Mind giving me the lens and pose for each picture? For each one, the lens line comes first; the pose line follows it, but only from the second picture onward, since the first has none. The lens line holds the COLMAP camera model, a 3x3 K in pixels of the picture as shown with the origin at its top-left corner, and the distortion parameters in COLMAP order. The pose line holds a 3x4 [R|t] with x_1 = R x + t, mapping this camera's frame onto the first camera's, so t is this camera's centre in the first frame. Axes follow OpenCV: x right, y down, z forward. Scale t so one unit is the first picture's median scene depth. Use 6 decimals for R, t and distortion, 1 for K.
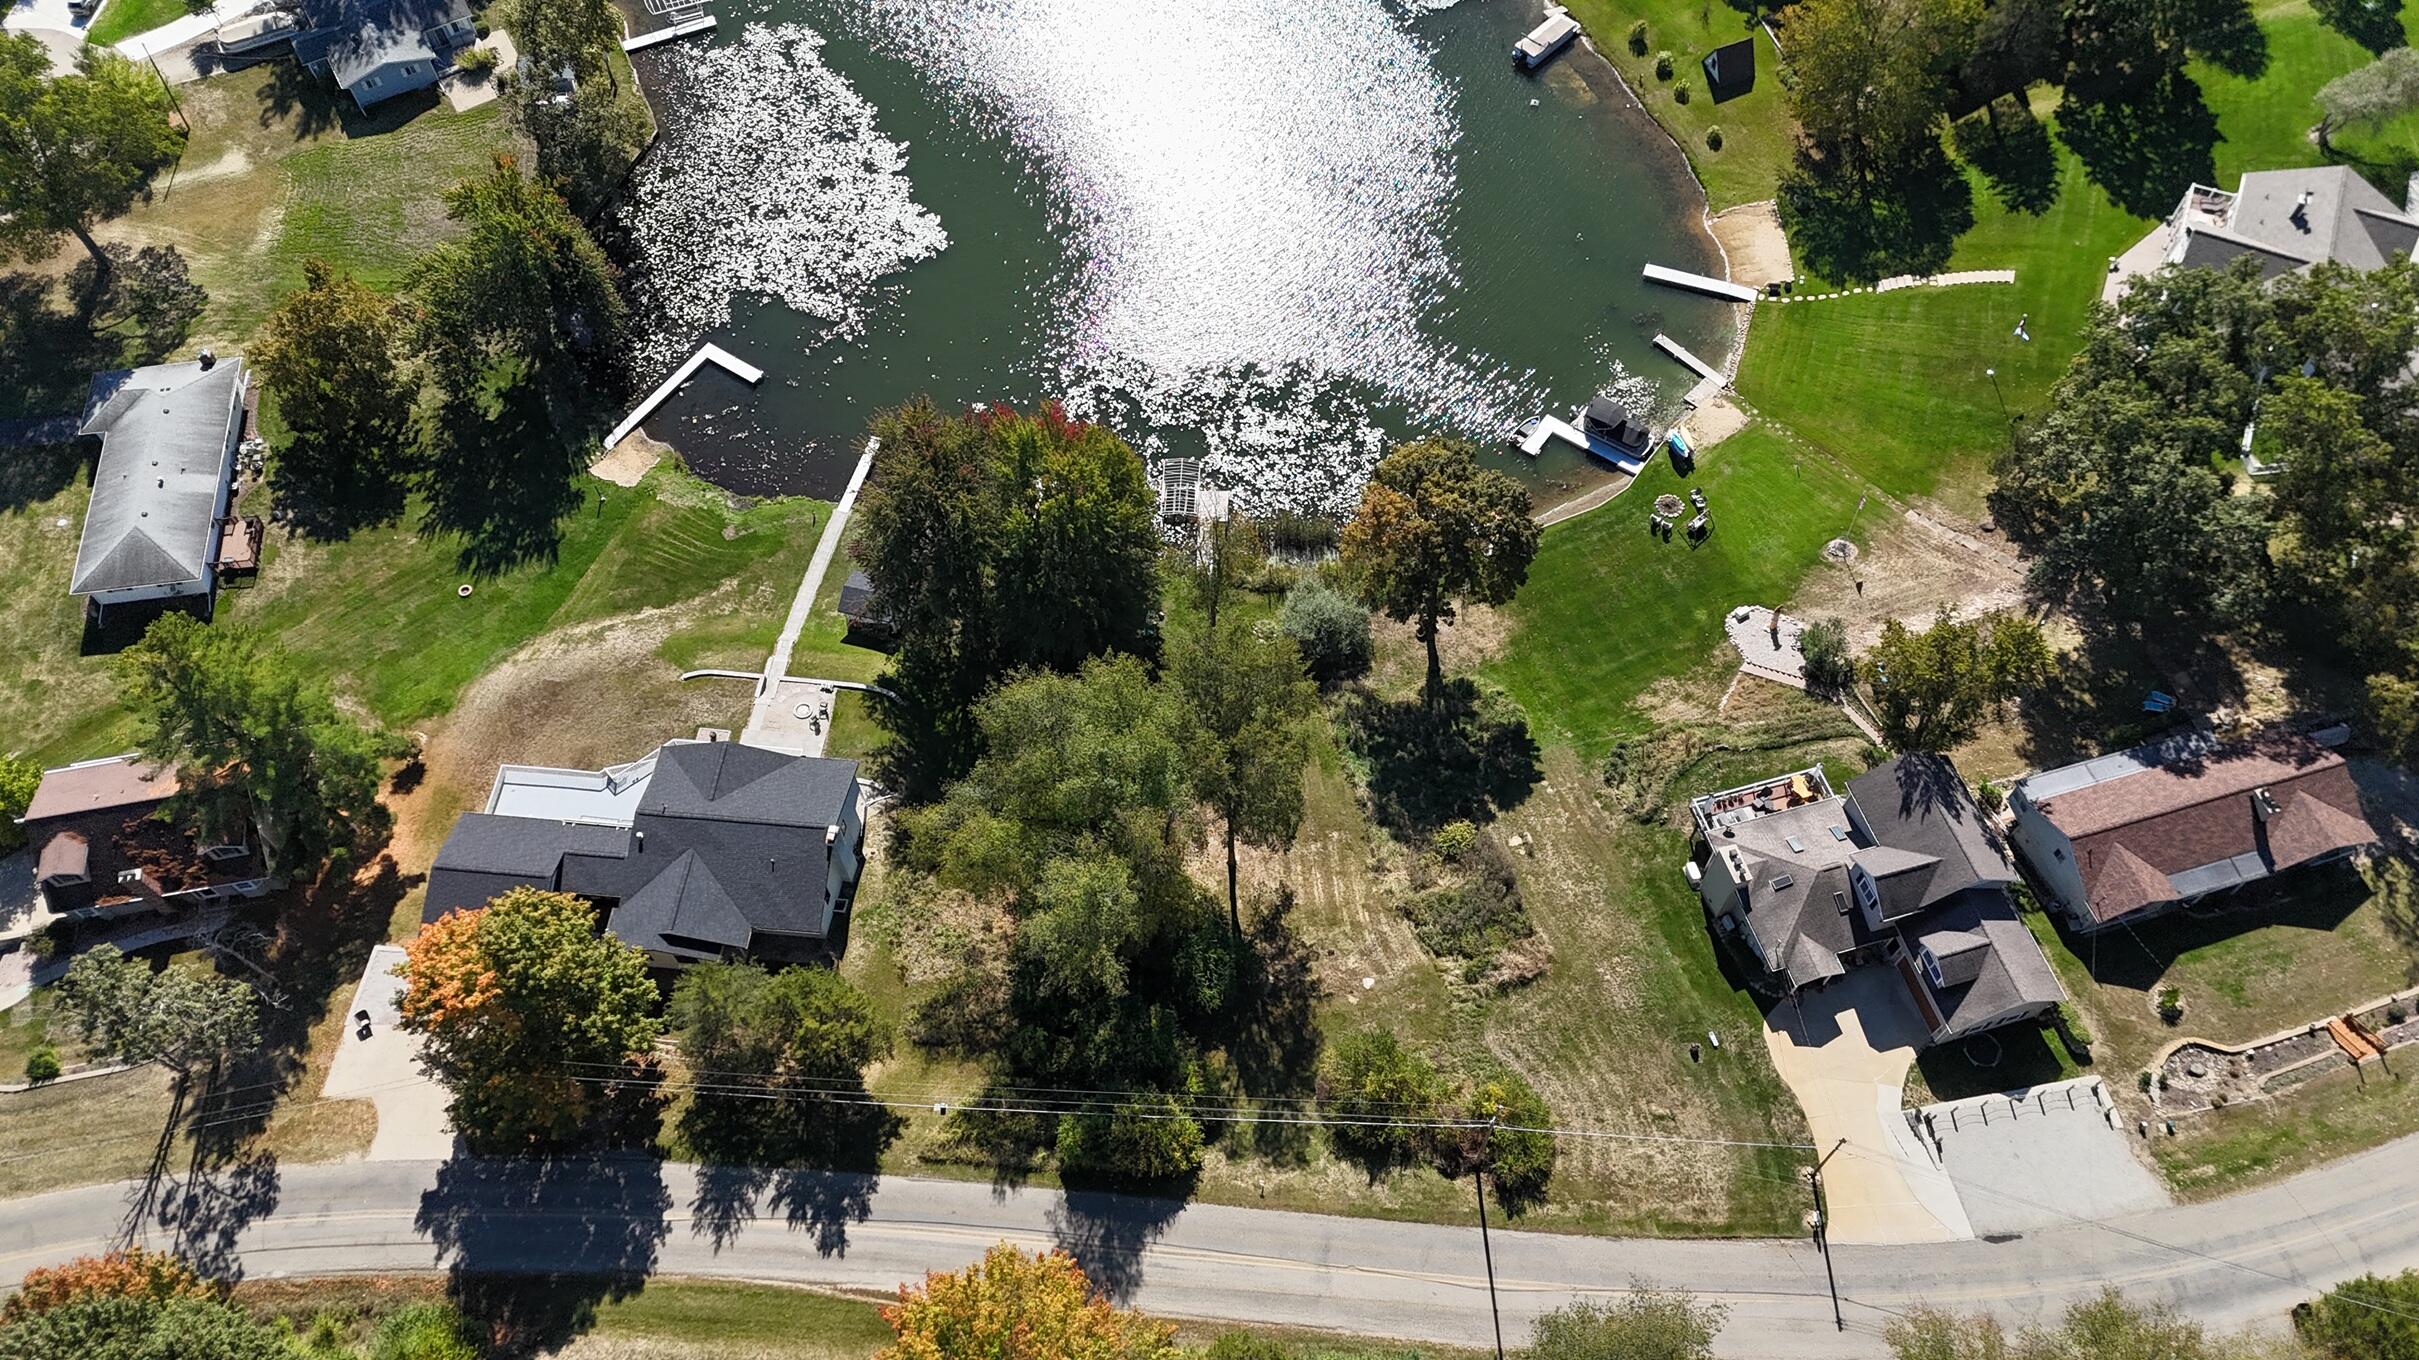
lens RADIAL K [[1770.8, 0, 1214.3], [0, 1770.8, 679.8], [0, 0, 1]] dist [0.083462, -0.092626]
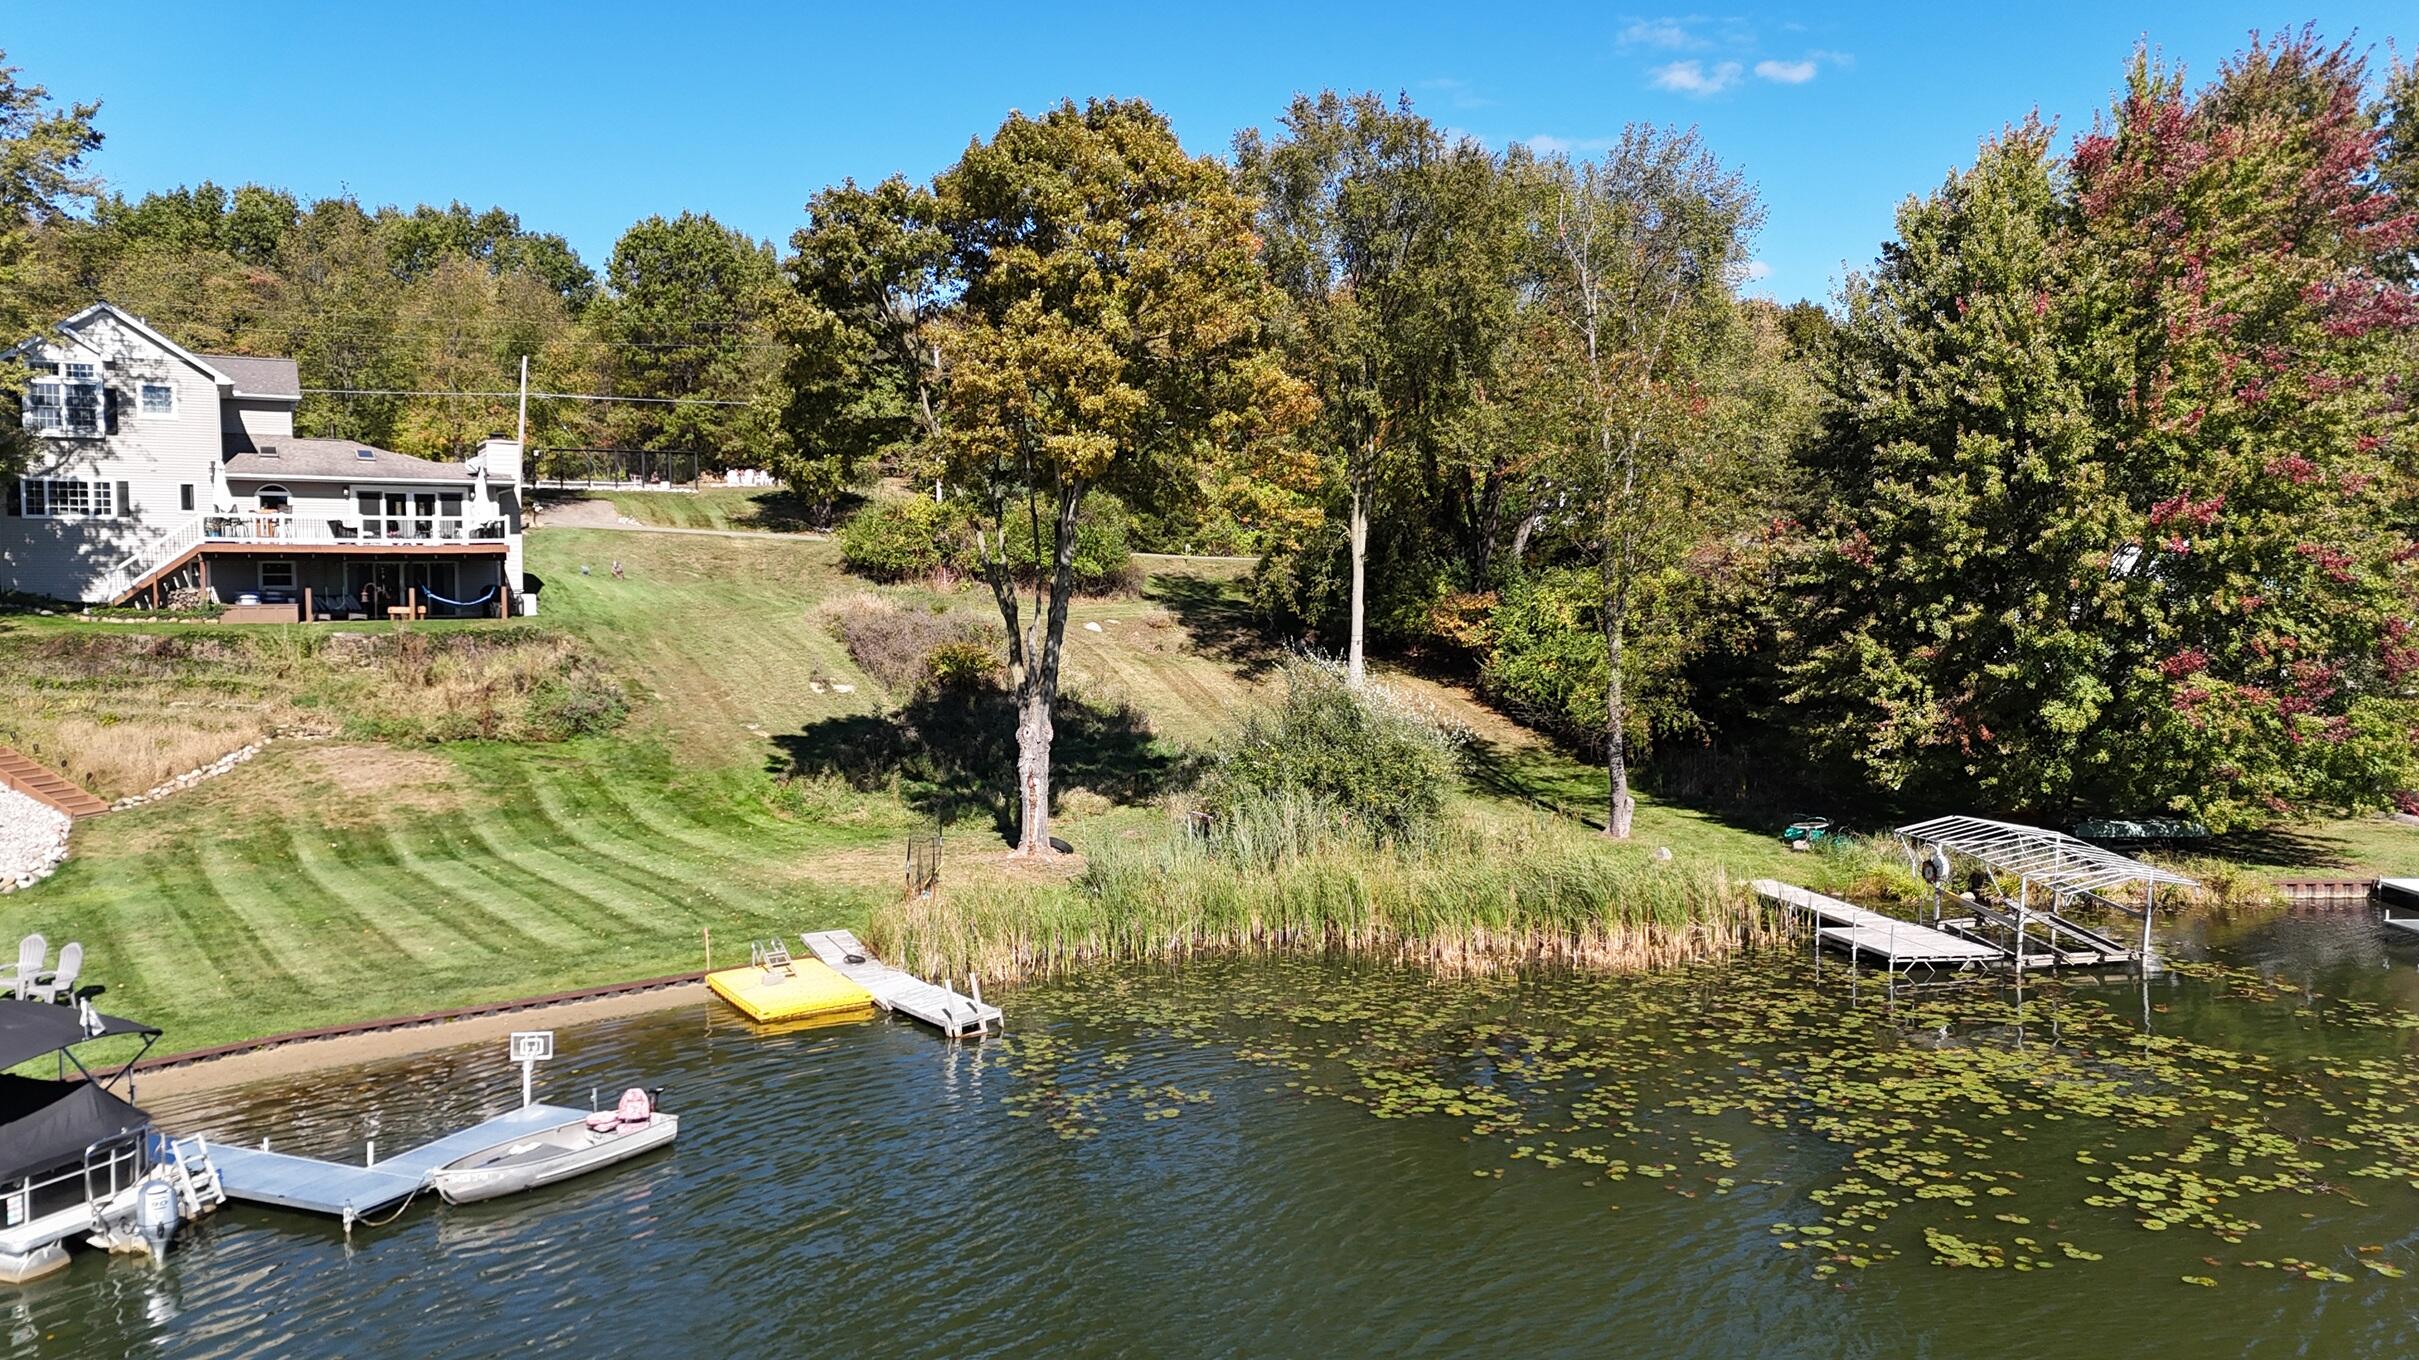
lens RADIAL K [[1783.7, 0, 1212.9], [0, 1783.7, 616.8], [0, 0, 1]] dist [0.122100, -0.157679]
pose [[-0.975050, 0.027323, -0.220299, 0.173641], [-0.178715, 0.492049, 0.852026, -0.366938], [0.131678, 0.870139, -0.474889, 1.200483]]
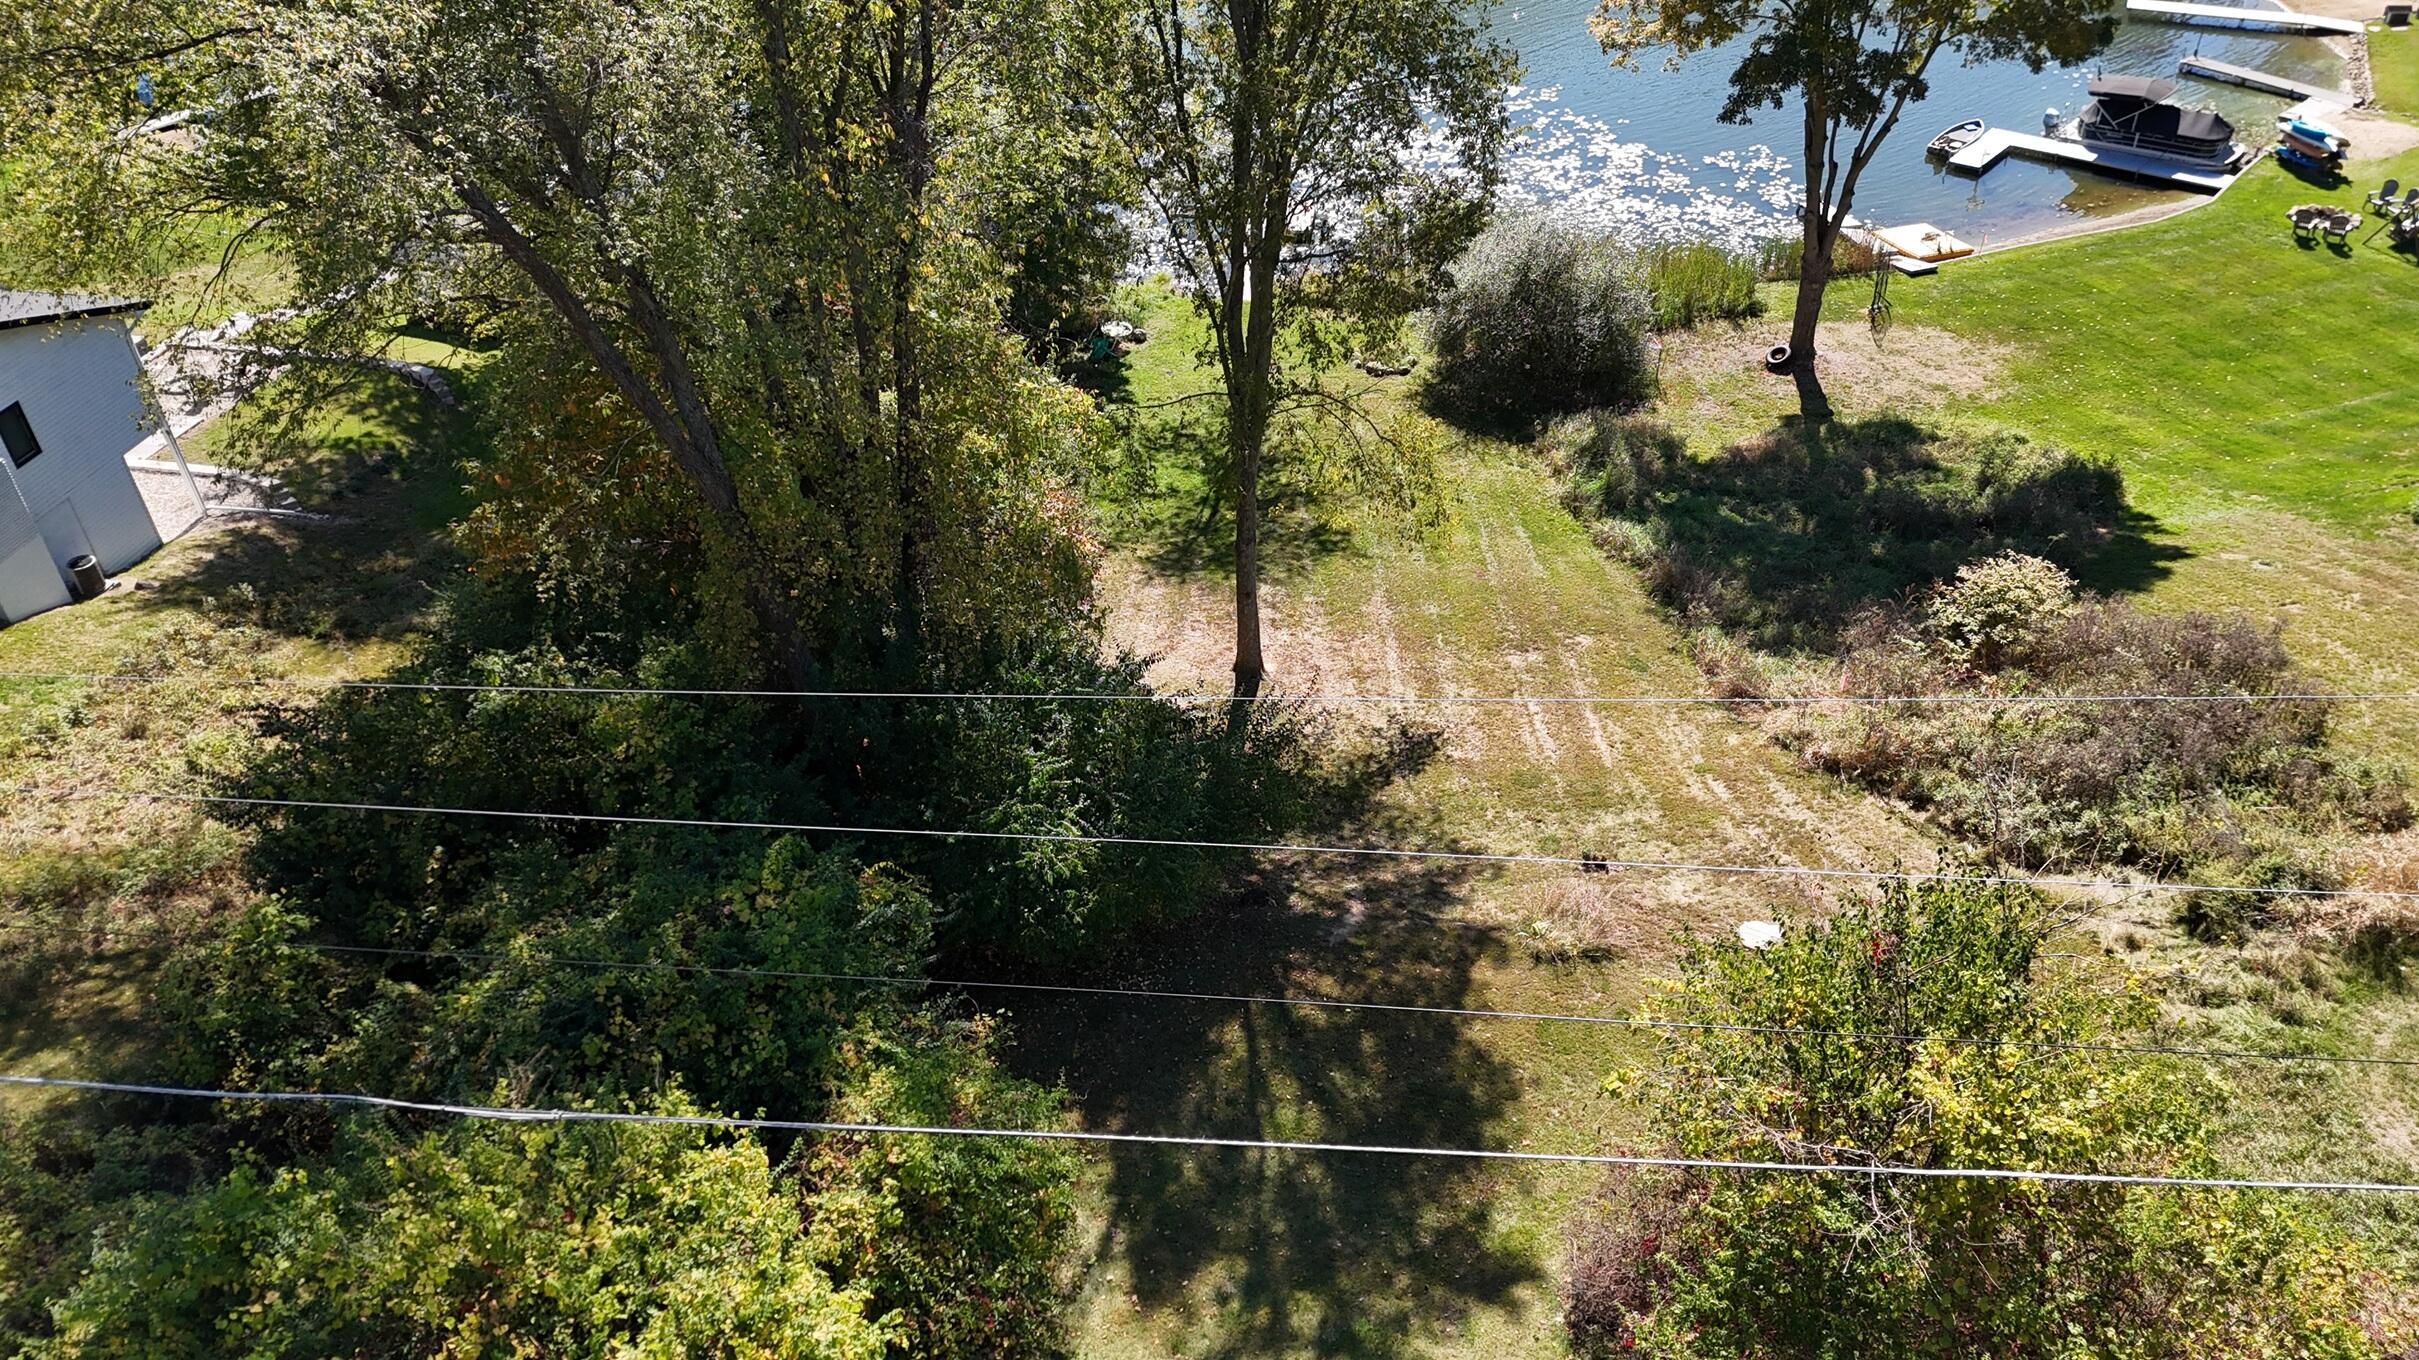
lens RADIAL K [[1759.0, 0, 1213.9], [0, 1759.0, 679.8], [0, 0, 1]] dist [0.092065, -0.104637]
pose [[0.995526, 0.039717, -0.085741, 0.028891], [-0.069099, 0.924904, -0.373868, 0.213451], [0.064453, 0.378120, 0.923510, 0.689557]]
